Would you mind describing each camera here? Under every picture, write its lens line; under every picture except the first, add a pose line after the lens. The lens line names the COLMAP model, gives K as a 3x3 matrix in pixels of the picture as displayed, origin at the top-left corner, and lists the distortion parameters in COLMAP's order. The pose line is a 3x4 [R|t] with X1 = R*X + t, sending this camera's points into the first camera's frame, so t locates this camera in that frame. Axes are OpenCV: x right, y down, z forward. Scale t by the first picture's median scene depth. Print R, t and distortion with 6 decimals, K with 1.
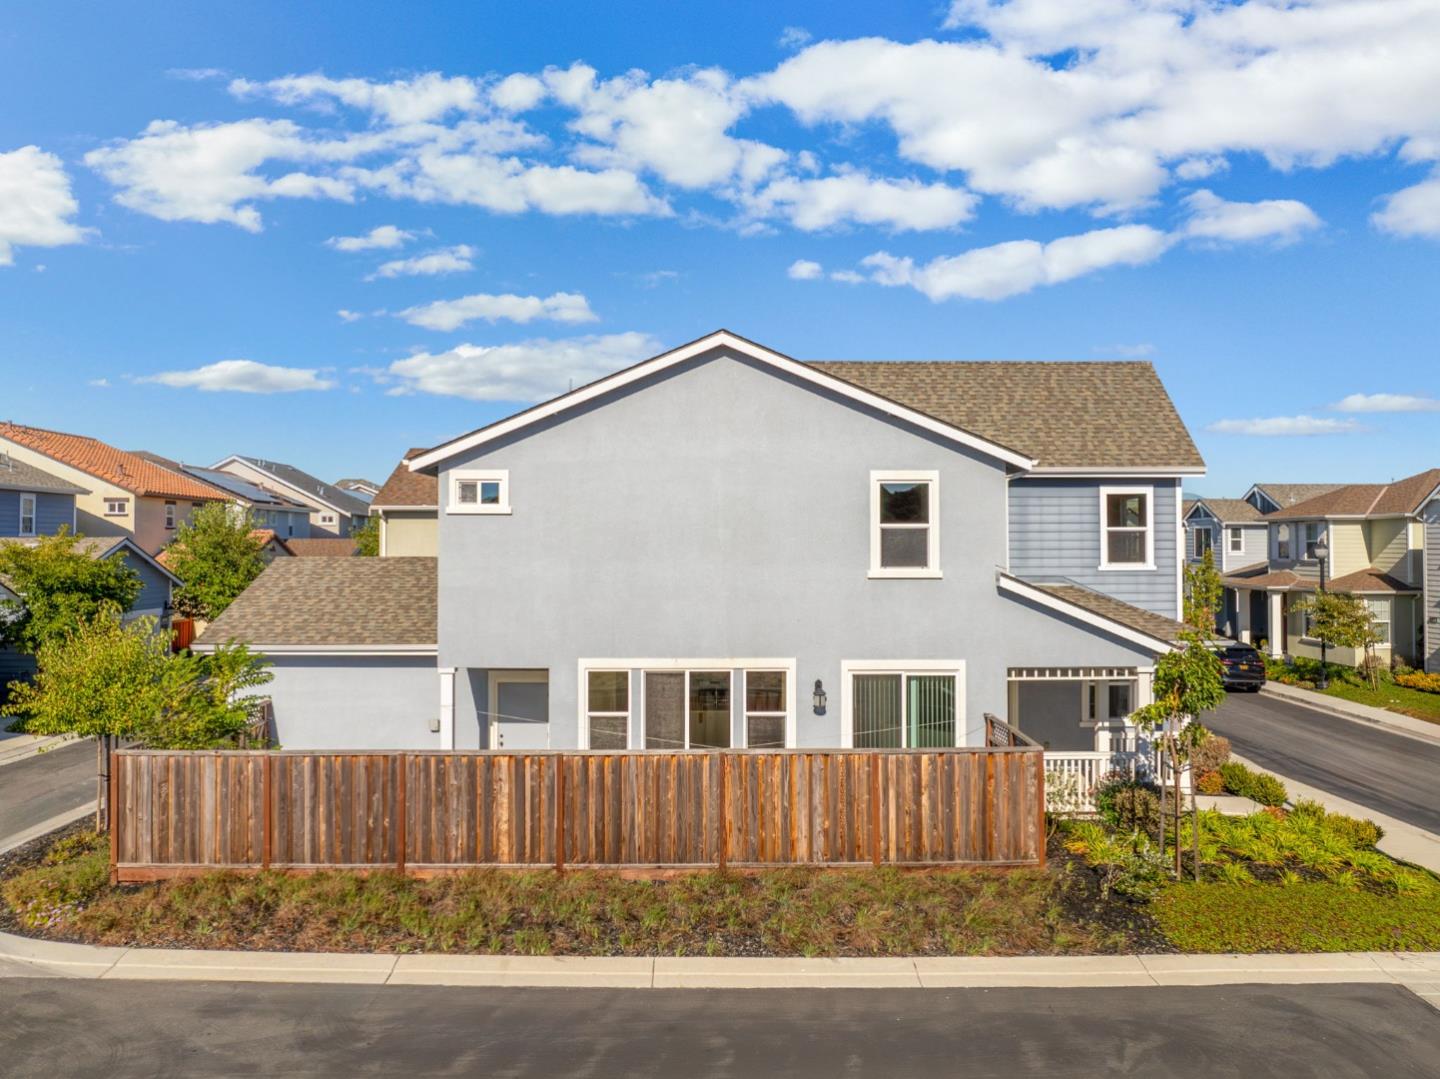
lens RADIAL K [[1023.3, 0, 720.0], [0, 1023.3, 539.5], [0, 0, 1]] dist [-0.031135, -0.000233]
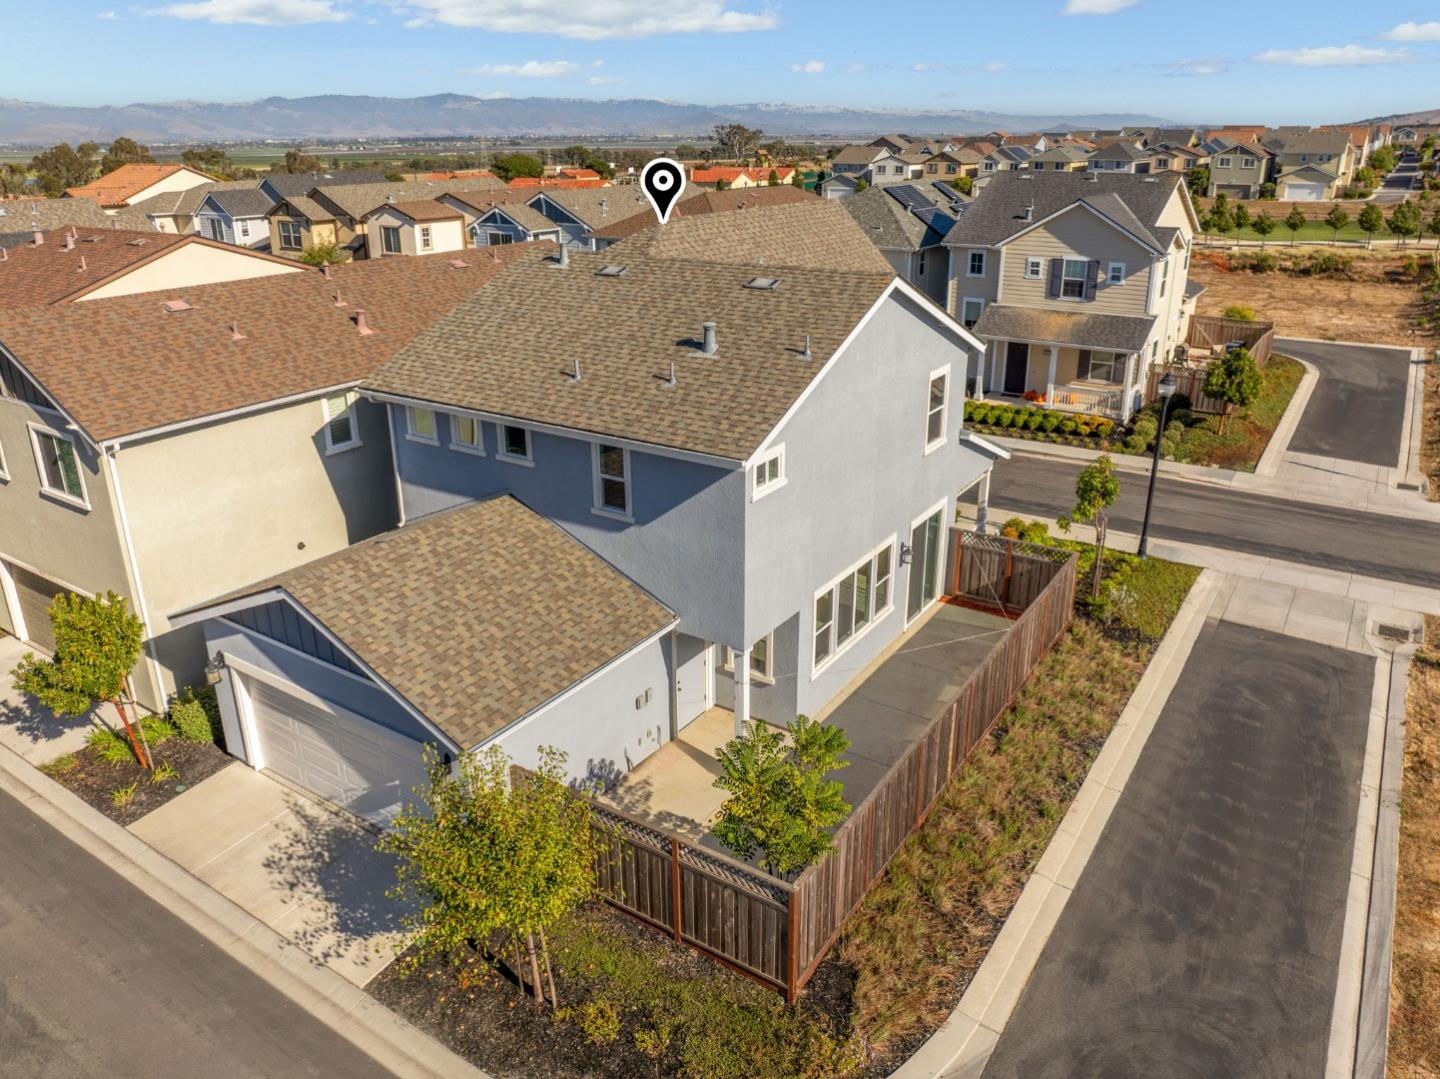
lens RADIAL K [[1014.1, 0, 721.5], [0, 1014.1, 532.2], [0, 0, 1]] dist [-0.035819, 0.002870]
pose [[0.548312, -0.310910, 0.776330, -1.004216], [0.001211, 0.928615, 0.371042, -0.343364], [-0.836273, -0.202507, 0.509548, 0.546211]]
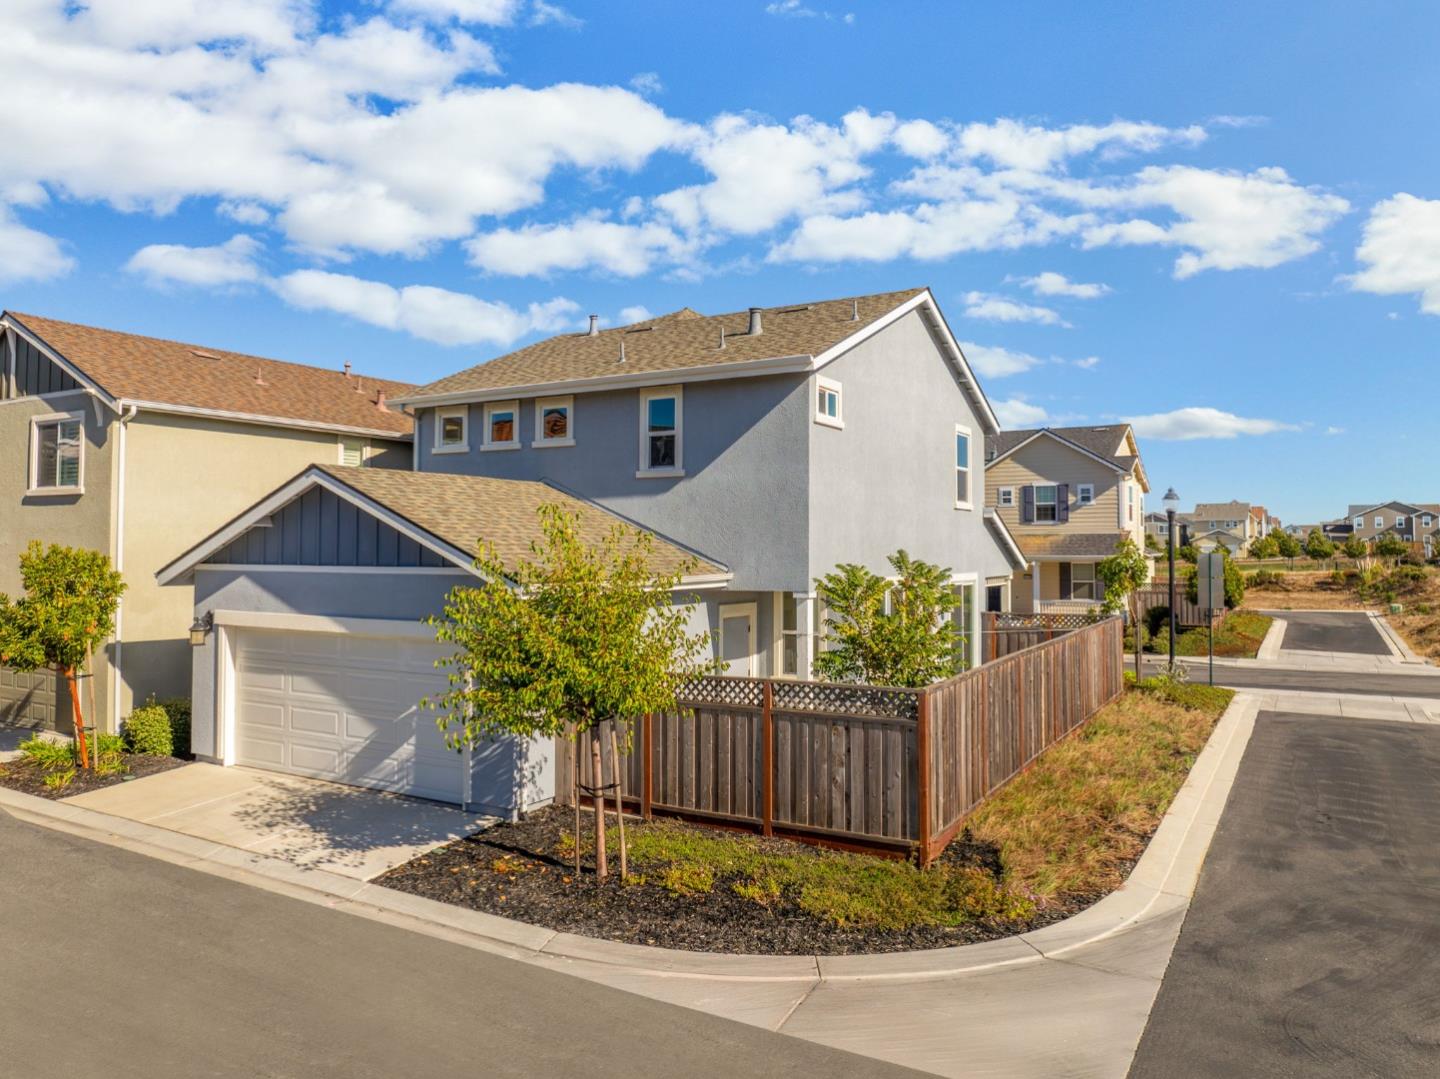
lens RADIAL K [[1023.3, 0, 720.0], [0, 1023.3, 539.5], [0, 0, 1]] dist [-0.031135, -0.000233]
pose [[0.499813, 0.007993, 0.866096, -1.085080], [-0.004766, 0.999968, -0.006478, 0.083601], [-0.866120, -0.000891, 0.499835, 0.621290]]
